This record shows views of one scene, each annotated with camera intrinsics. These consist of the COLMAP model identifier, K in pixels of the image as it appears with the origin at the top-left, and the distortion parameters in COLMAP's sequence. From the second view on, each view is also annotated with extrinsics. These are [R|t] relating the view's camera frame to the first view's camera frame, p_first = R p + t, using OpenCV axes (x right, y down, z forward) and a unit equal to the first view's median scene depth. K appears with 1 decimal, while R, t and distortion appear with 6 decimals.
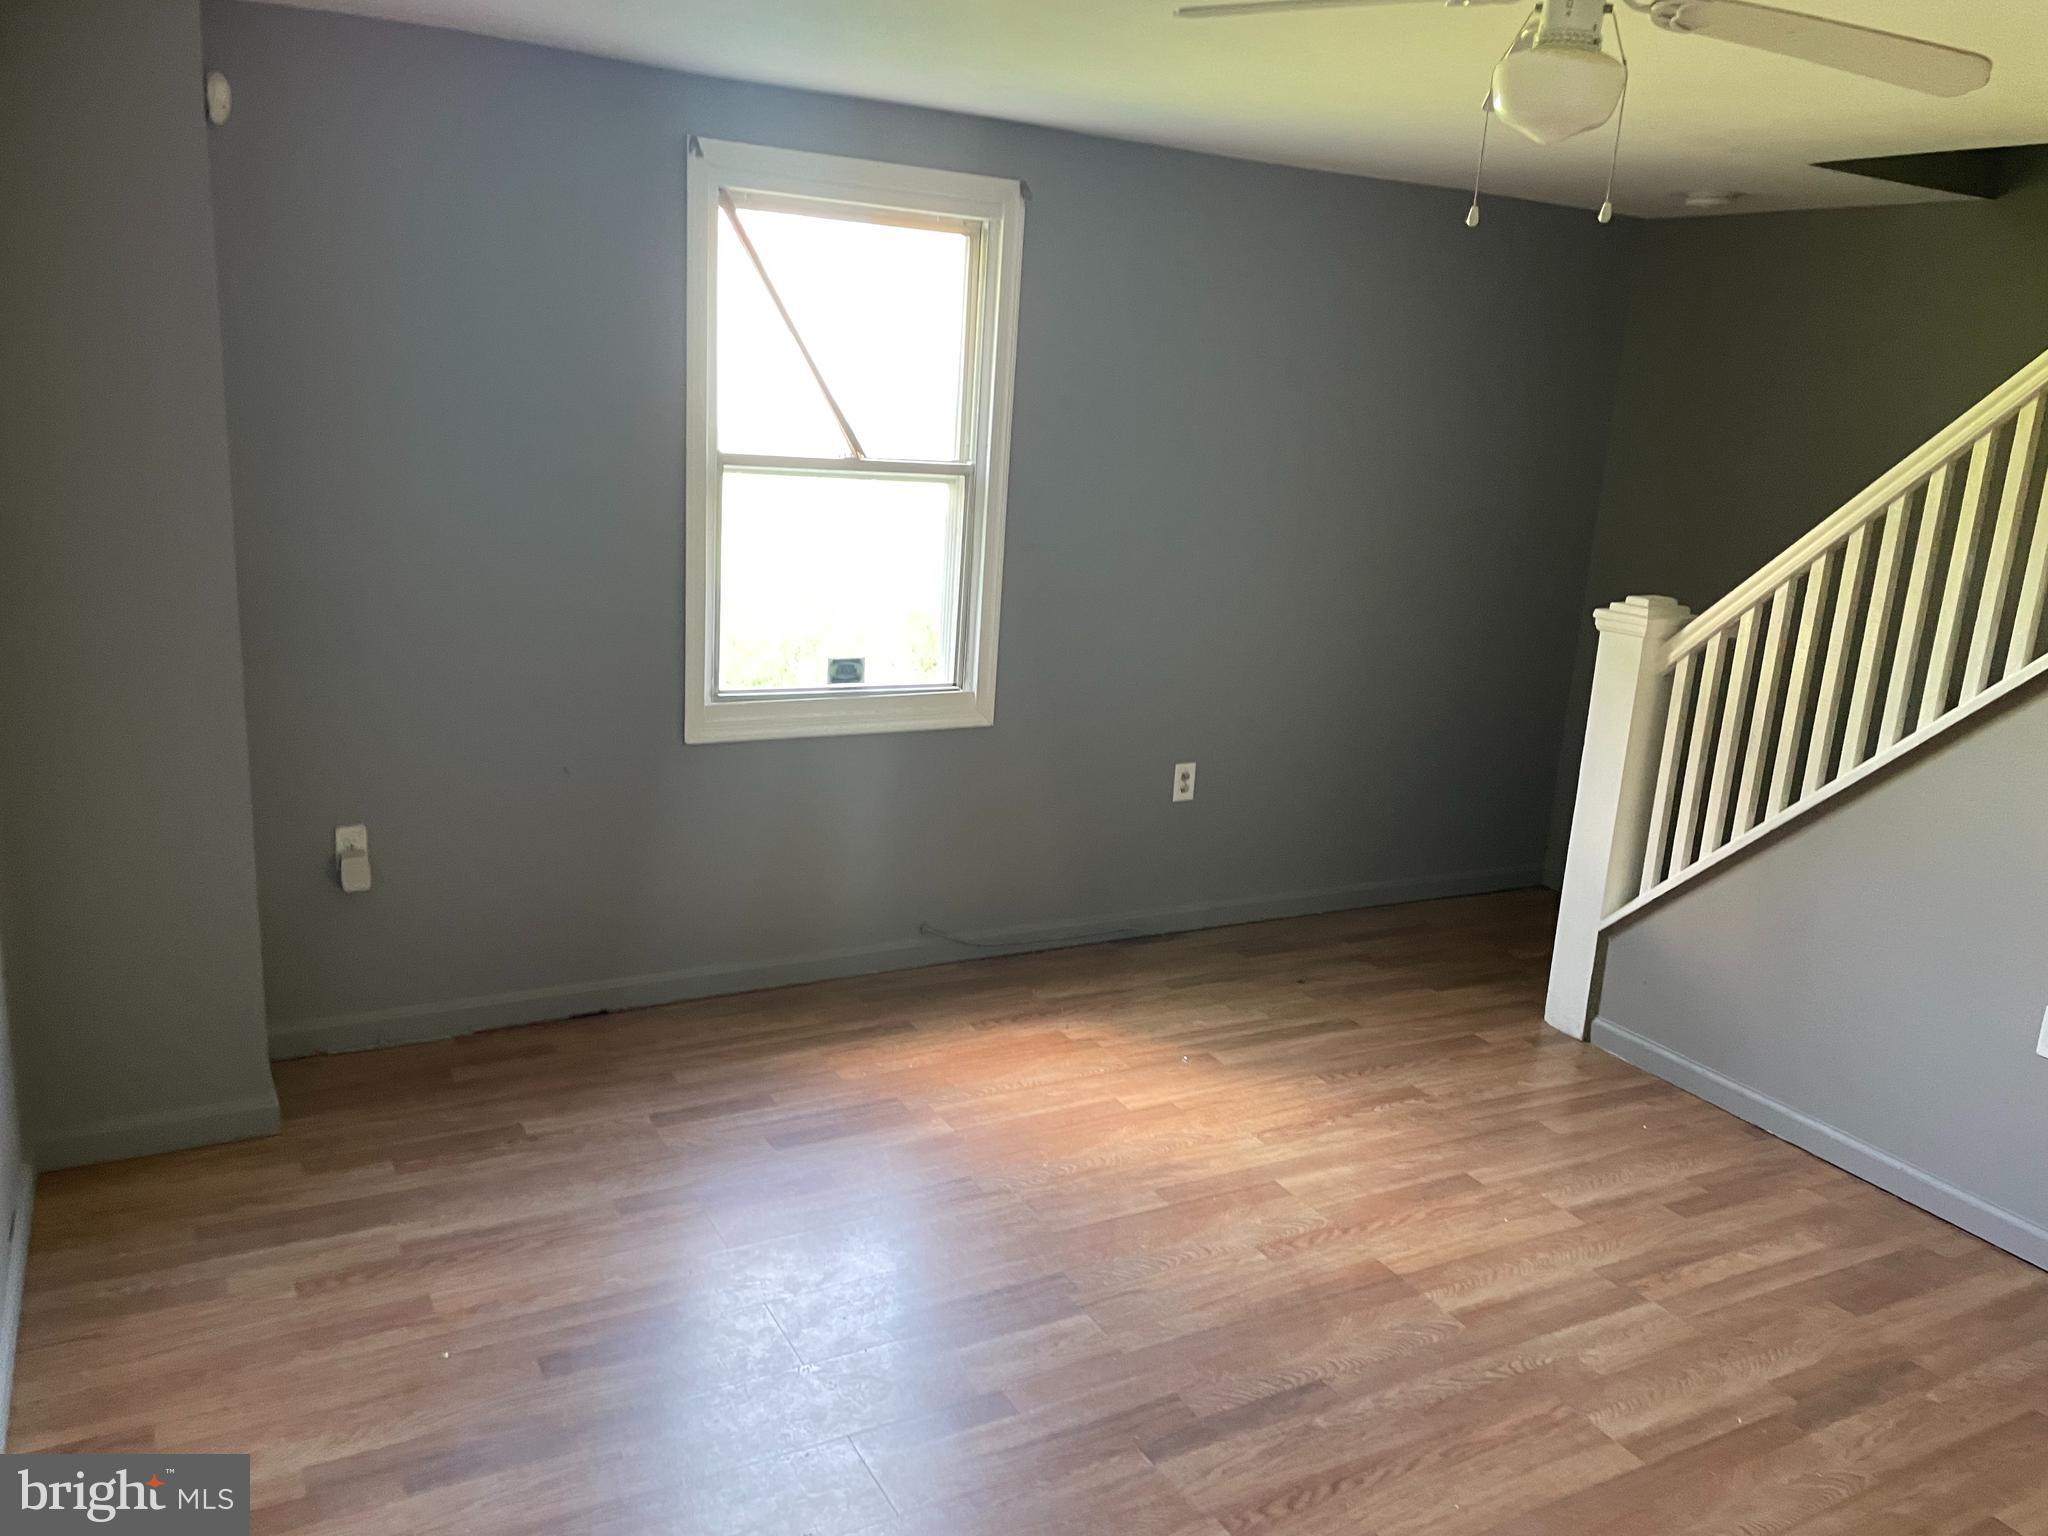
lens RADIAL K [[1545.9, 0, 1039.0], [0, 1545.9, 775.4], [0, 0, 1]] dist [0.088056, -0.105938]
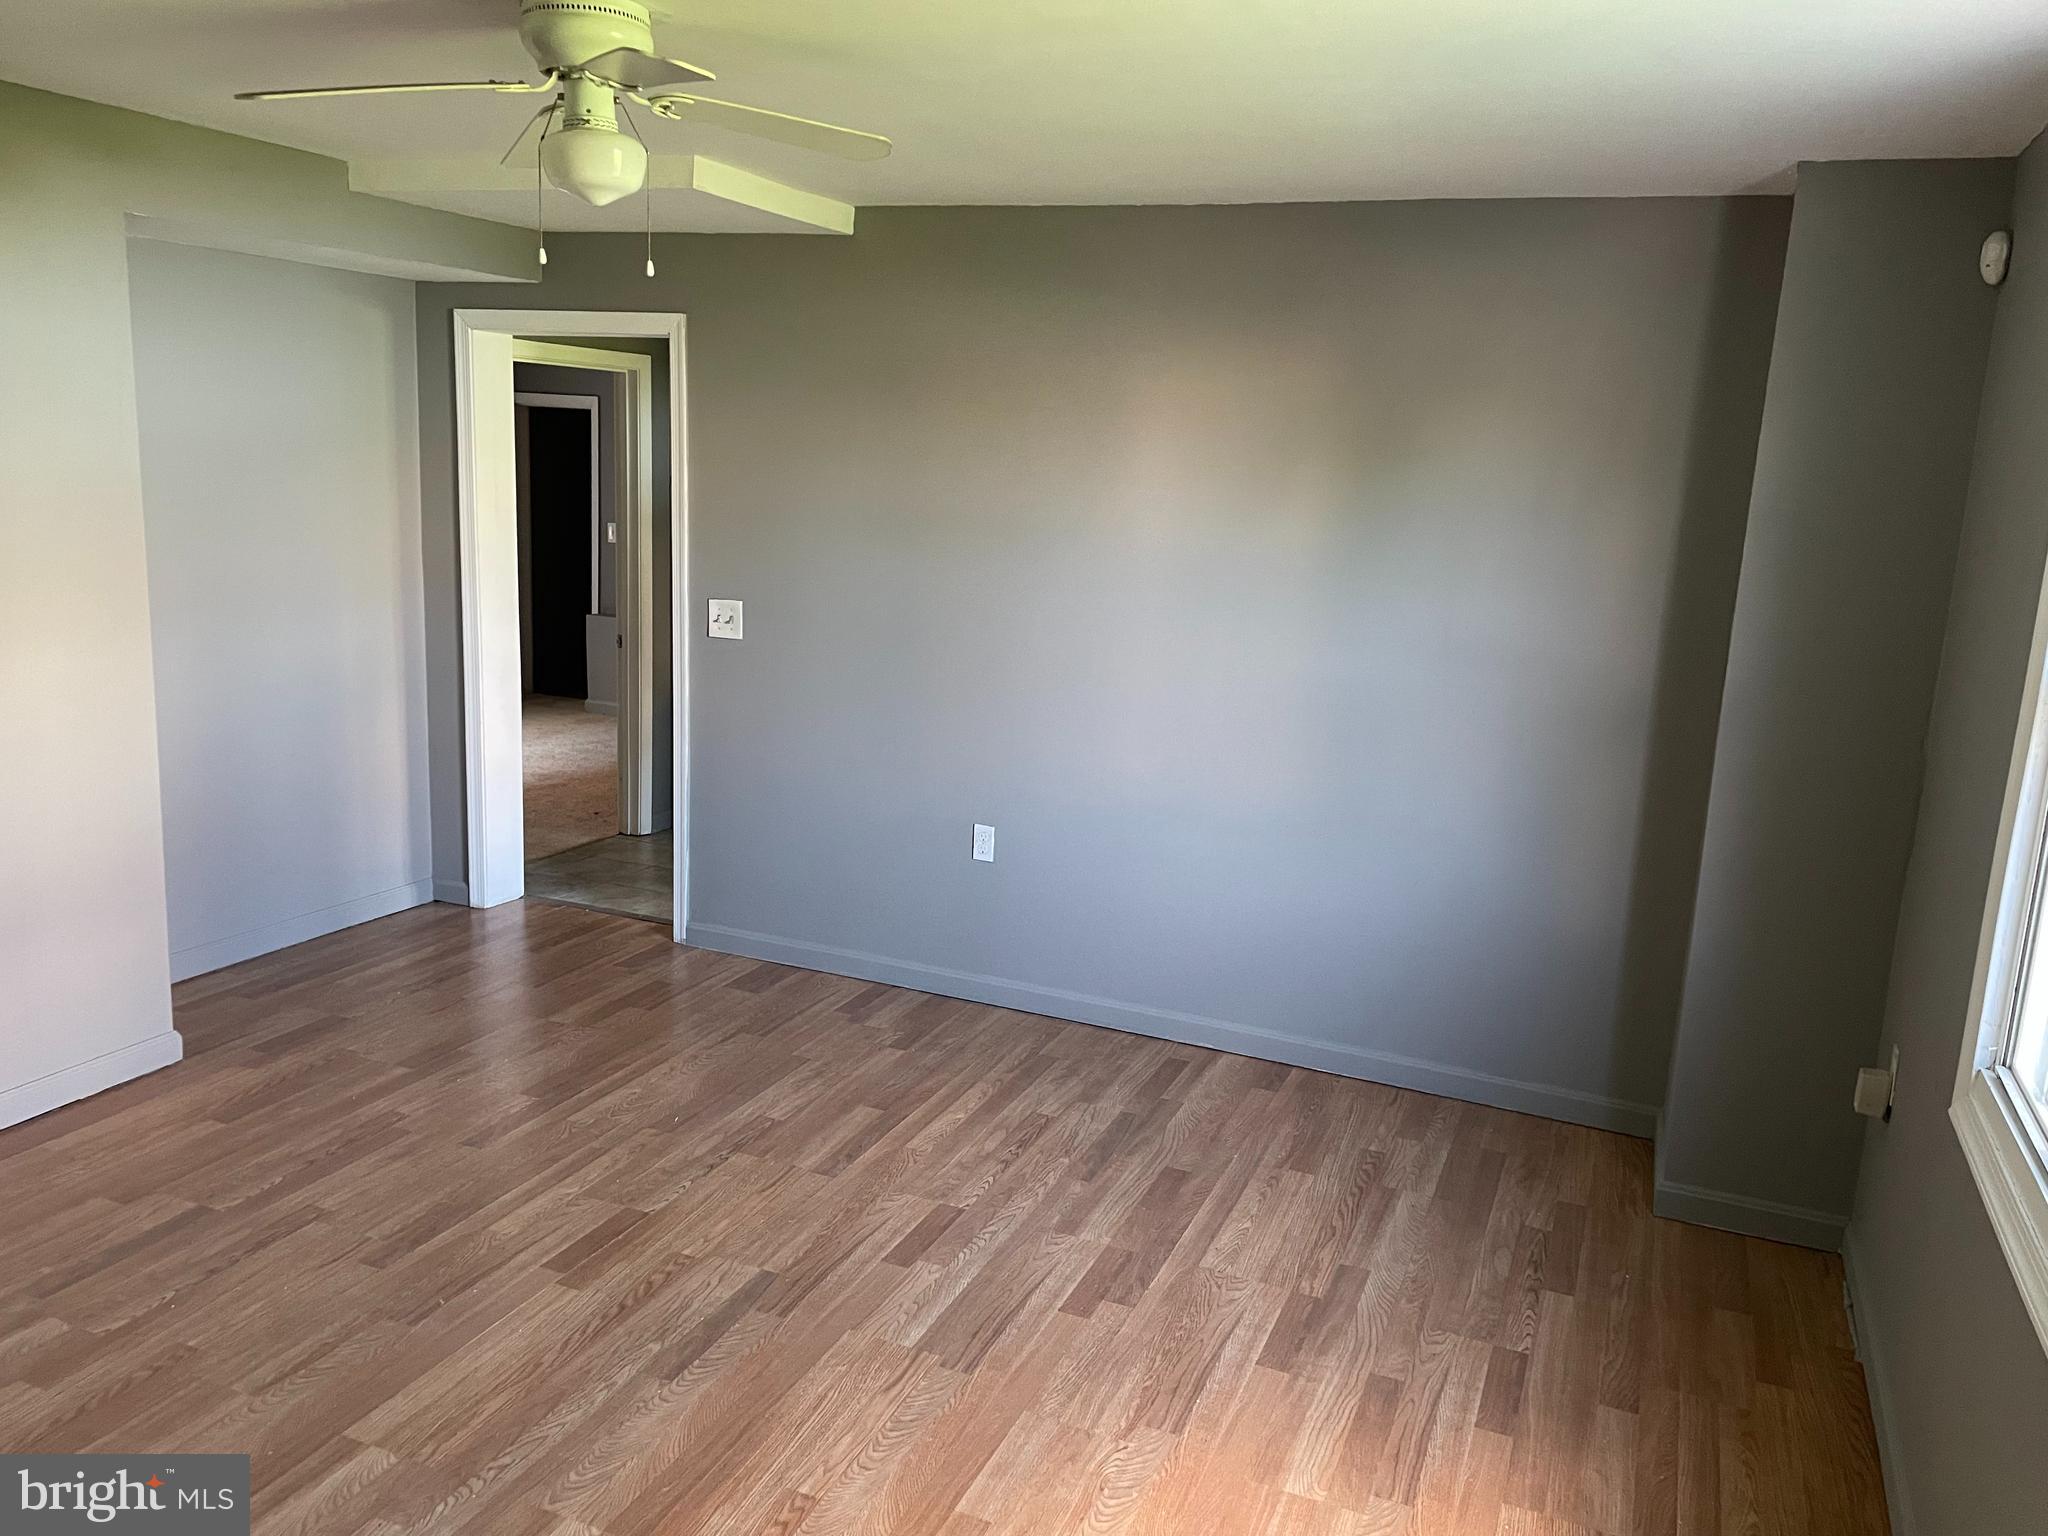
lens RADIAL K [[1545.9, 0, 1029.7], [0, 1545.9, 757.6], [0, 0, 1]] dist [0.088056, -0.105938]
pose [[-0.783068, 0.020227, -0.621607, 0.541544], [-0.247027, 0.907135, 0.340711, -0.334334], [0.570773, 0.420353, -0.705352, 1.464234]]
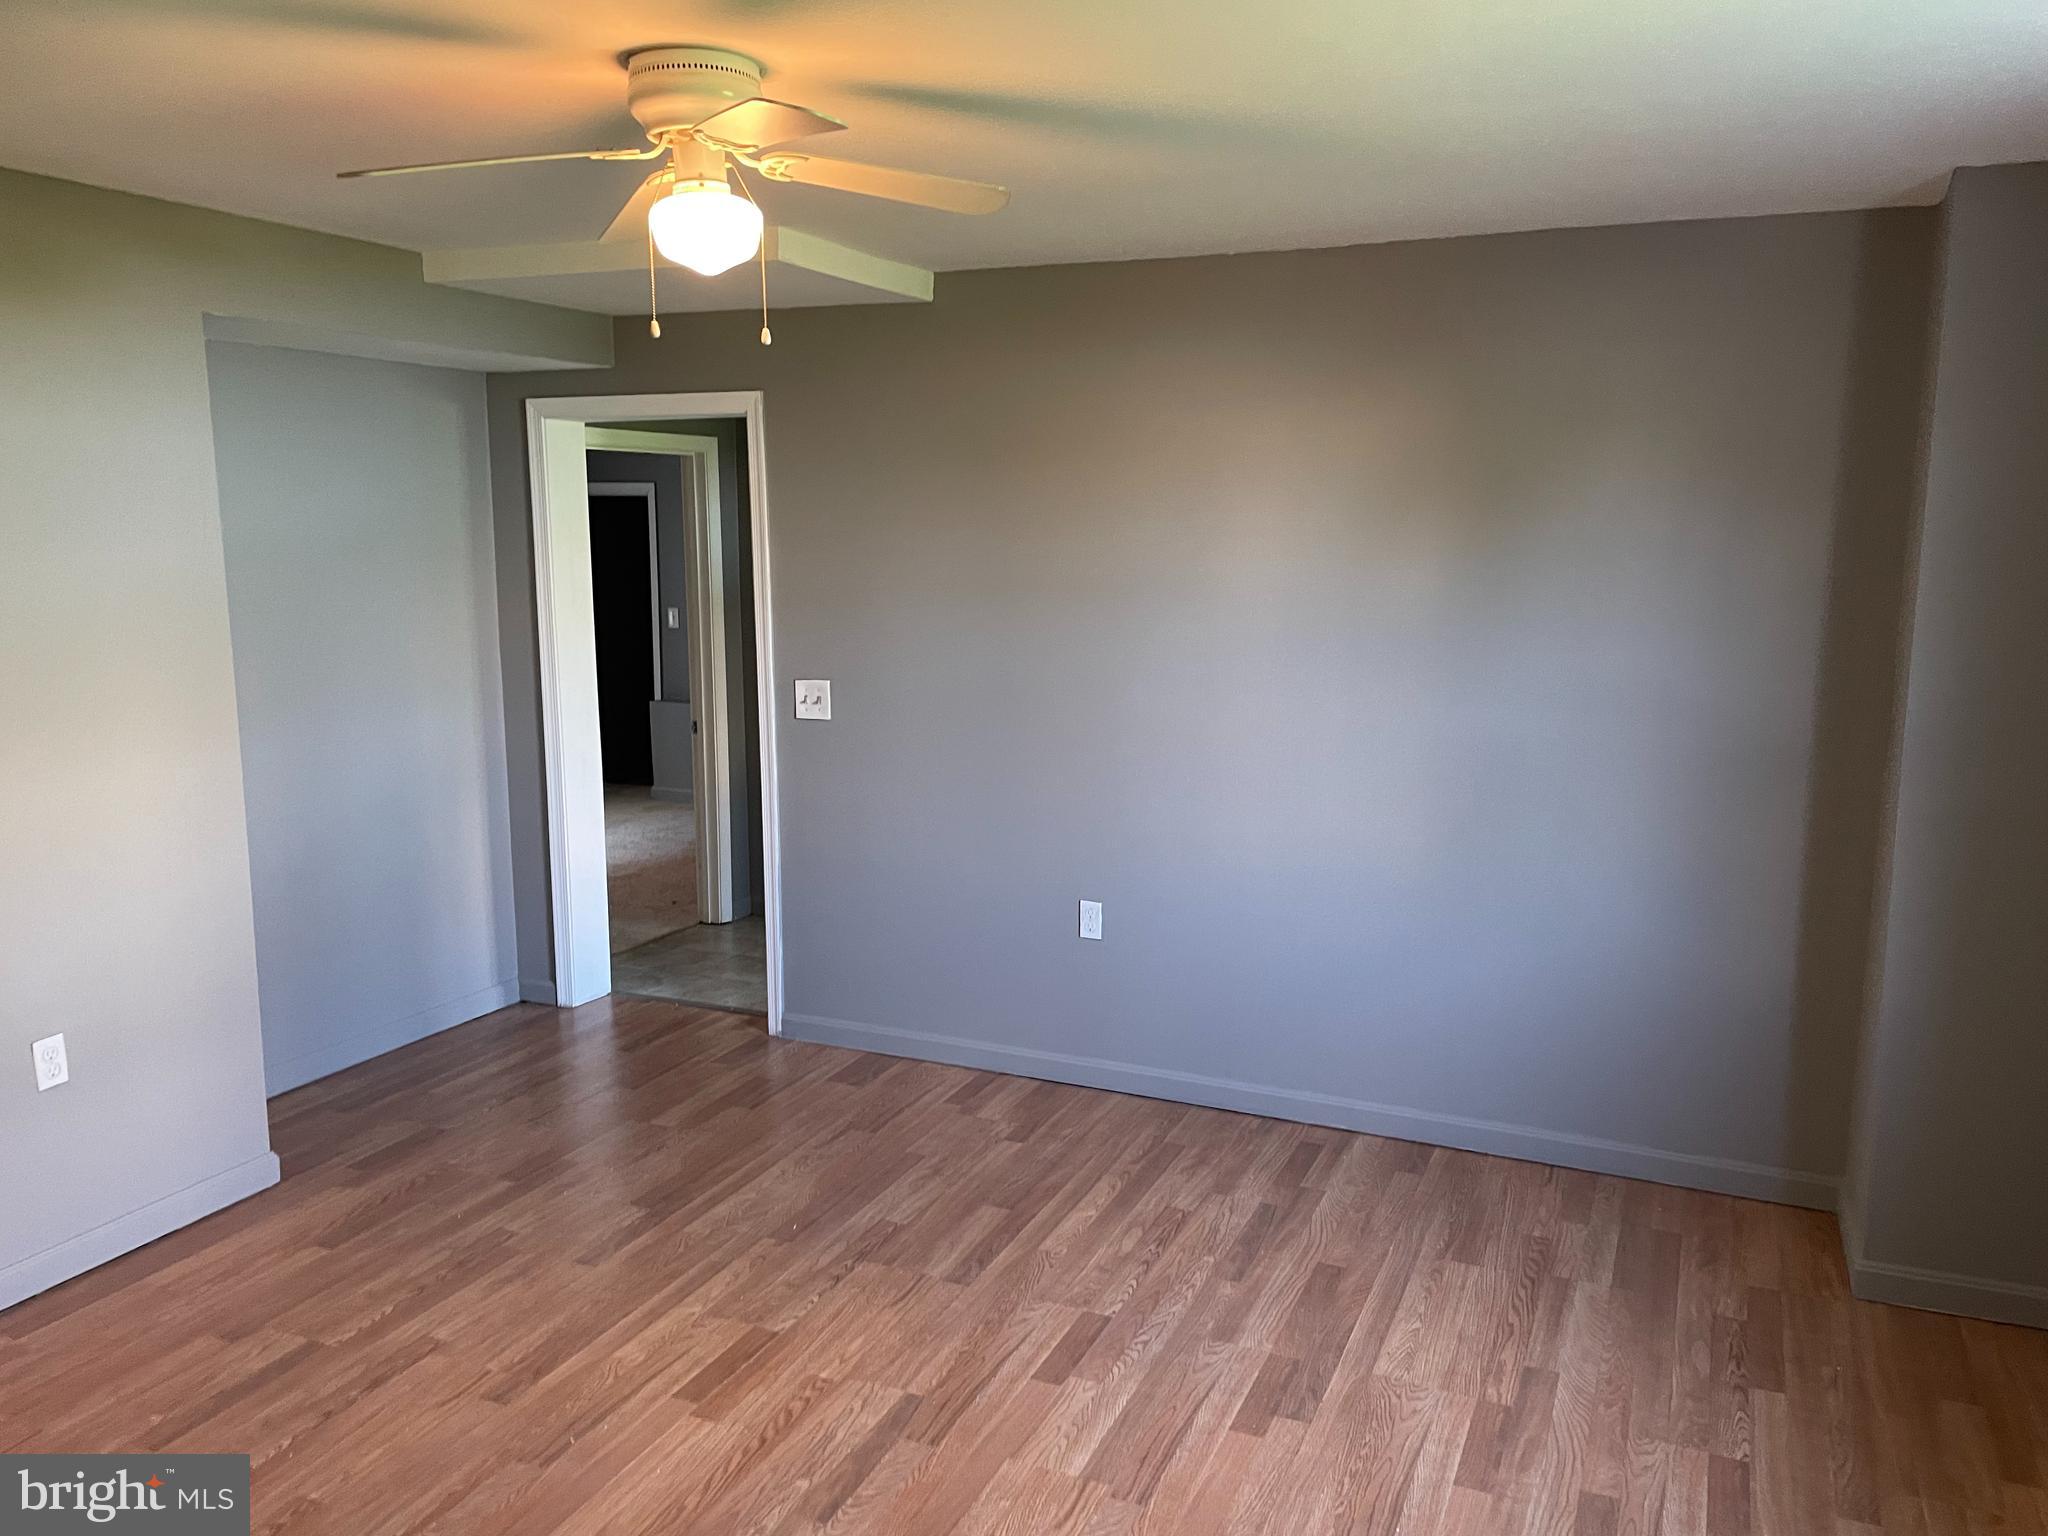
lens RADIAL K [[1545.9, 0, 1028.6], [0, 1545.9, 775.3], [0, 0, 1]] dist [0.088056, -0.105938]
pose [[-0.798076, 0.034608, -0.601562, 0.552700], [-0.199374, 0.926948, 0.317832, -0.308754], [0.568616, 0.373590, -0.732875, 1.388744]]
